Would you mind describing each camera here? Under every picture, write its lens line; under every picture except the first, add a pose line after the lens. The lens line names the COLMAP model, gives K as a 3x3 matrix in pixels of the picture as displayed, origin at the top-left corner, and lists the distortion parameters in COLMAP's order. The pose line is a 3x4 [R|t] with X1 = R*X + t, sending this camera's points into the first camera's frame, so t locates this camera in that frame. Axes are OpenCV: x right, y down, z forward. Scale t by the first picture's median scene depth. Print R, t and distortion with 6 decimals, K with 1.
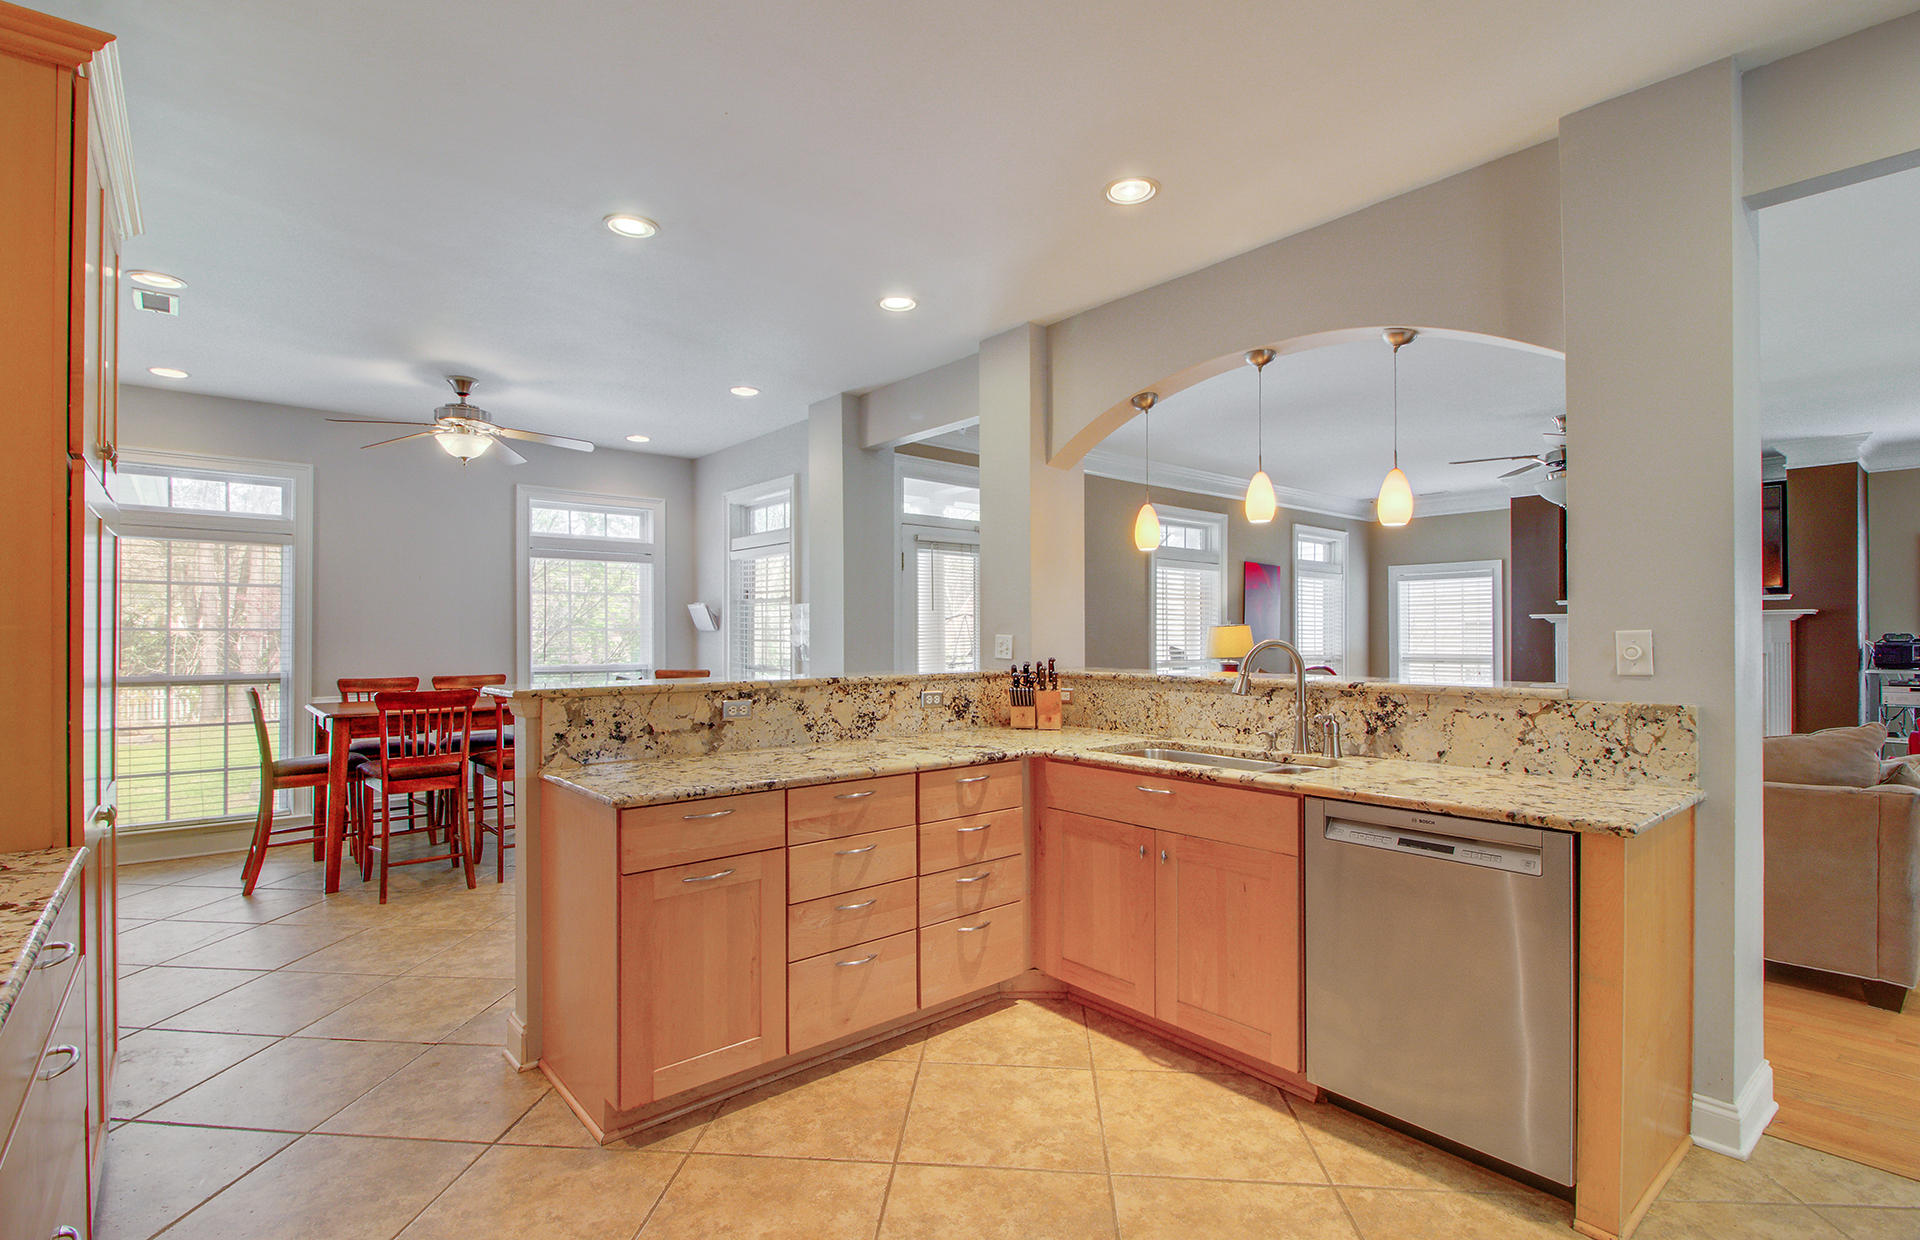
lens RADIAL K [[893.8, 0, 947.6], [0, 893.8, 631.7], [0, 0, 1]] dist [-0.003460, -0.004682]
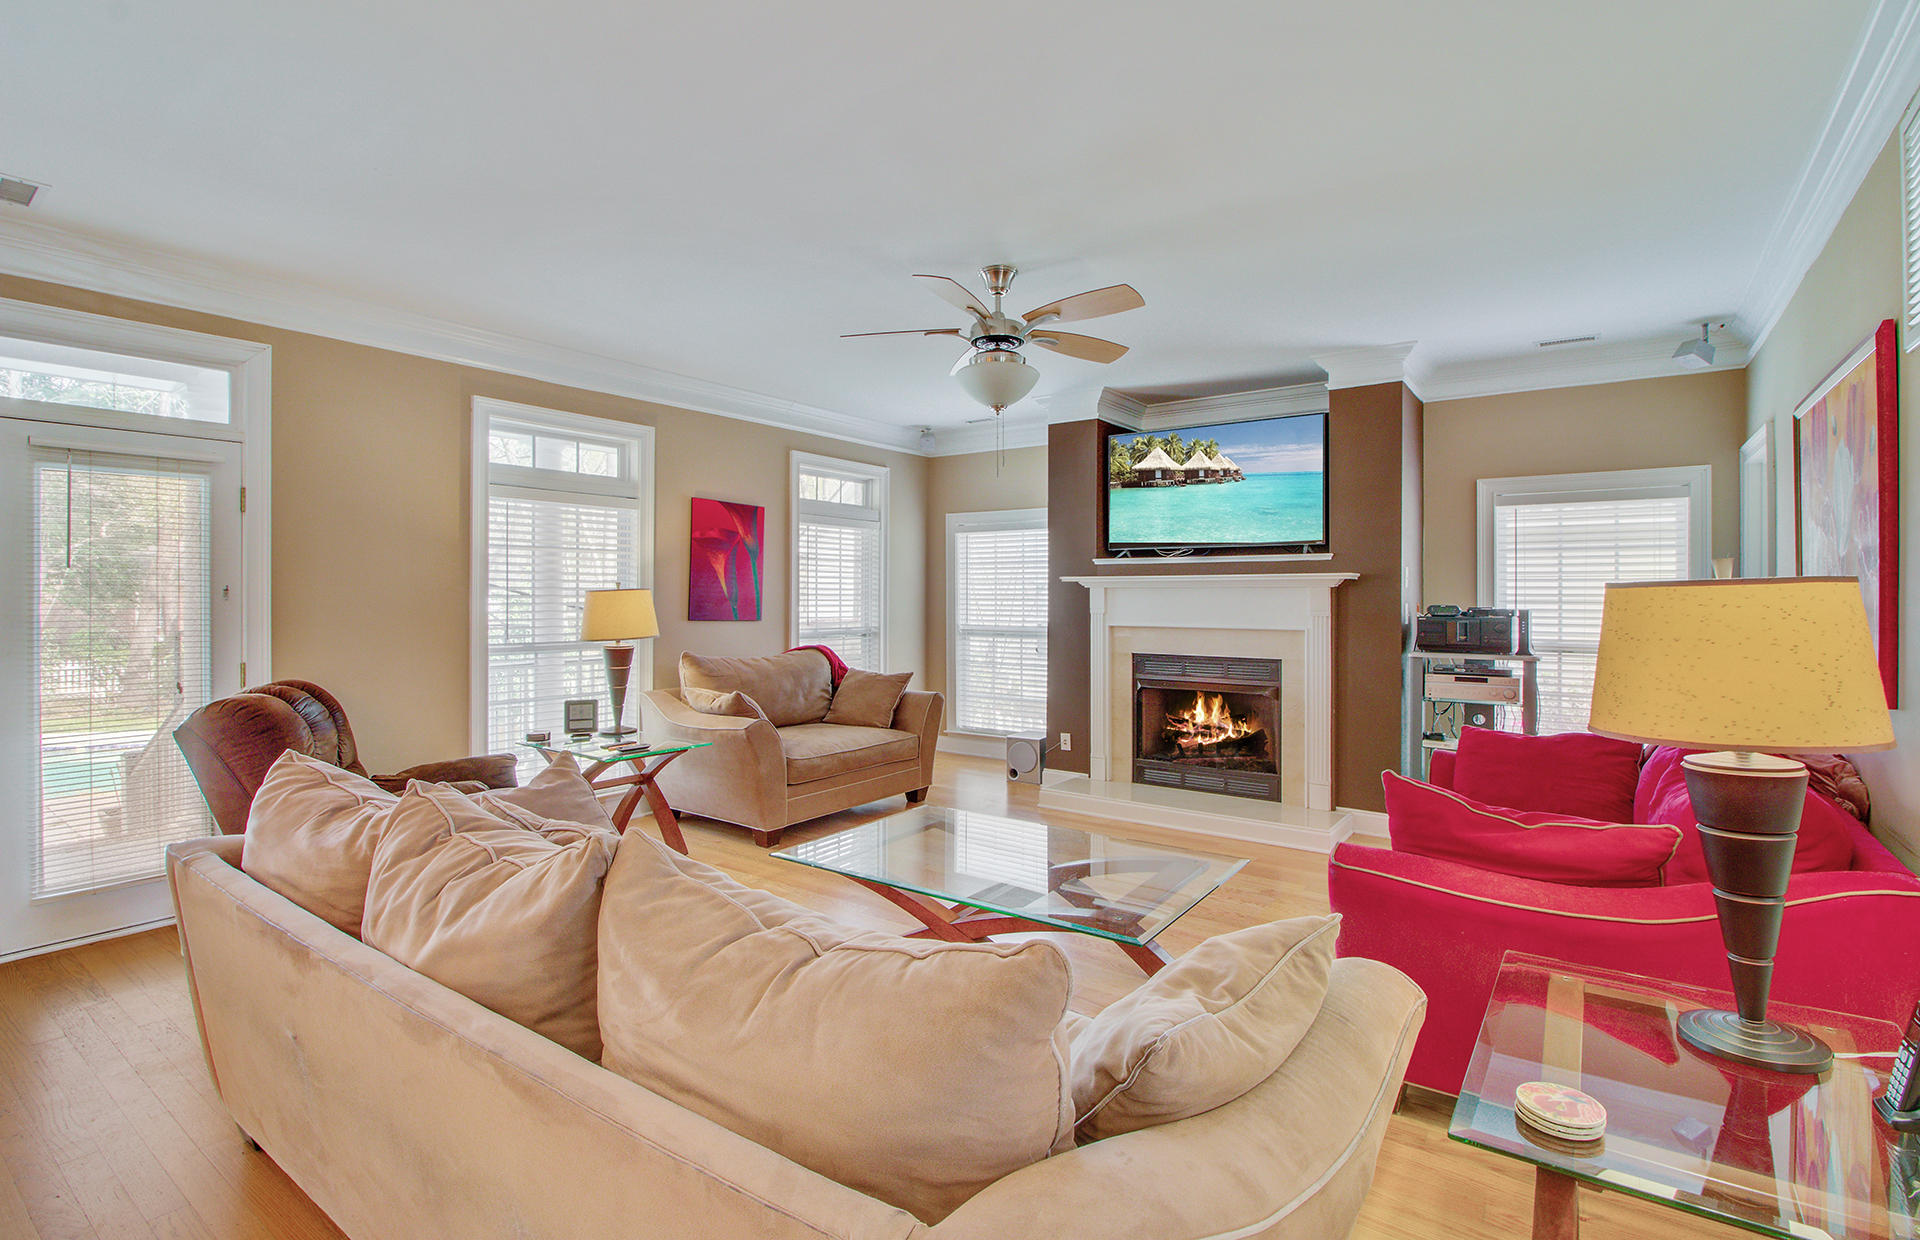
lens RADIAL K [[893.8, 0, 957.2], [0, 893.8, 593.1], [0, 0, 1]] dist [-0.003460, -0.004682]
pose [[0.970088, 0.003764, 0.242724, 0.422490], [-0.004675, 0.999984, 0.003176, -0.007932], [-0.242708, -0.004216, 0.970090, 0.311769]]
